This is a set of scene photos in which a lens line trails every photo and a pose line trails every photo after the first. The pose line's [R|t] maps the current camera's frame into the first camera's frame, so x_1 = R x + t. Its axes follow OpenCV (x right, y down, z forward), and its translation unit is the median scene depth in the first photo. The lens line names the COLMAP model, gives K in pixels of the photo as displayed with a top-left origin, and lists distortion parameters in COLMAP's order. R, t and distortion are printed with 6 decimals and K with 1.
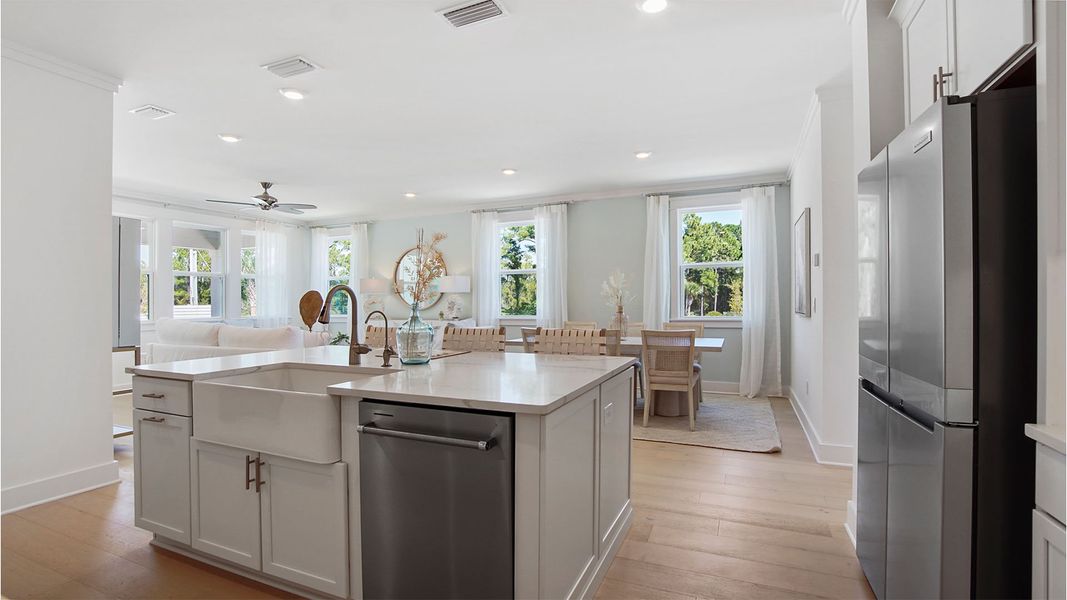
lens RADIAL K [[473.6, 0, 545.4], [0, 473.6, 302.3], [0, 0, 1]] dist [-0.034610, -0.000032]
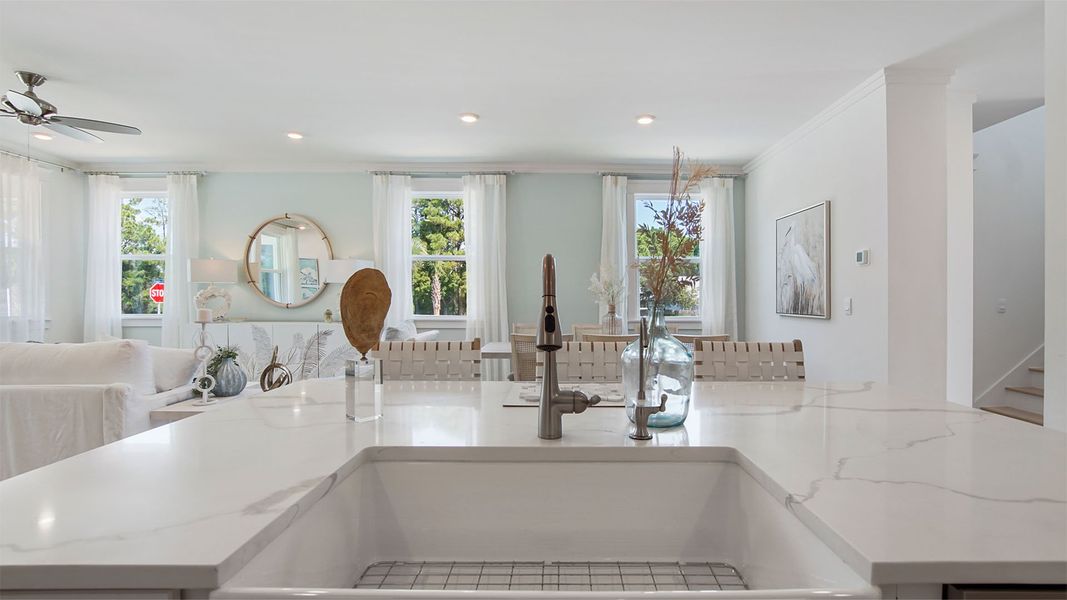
lens RADIAL K [[497.8, 0, 556.8], [0, 497.8, 311.8], [0, 0, 1]] dist [-0.030760, 0.001160]
pose [[0.923161, 0.002471, 0.384407, -0.193080], [-0.012441, 0.999648, 0.023451, 0.000924], [-0.384213, -0.026432, 0.922866, 0.189750]]
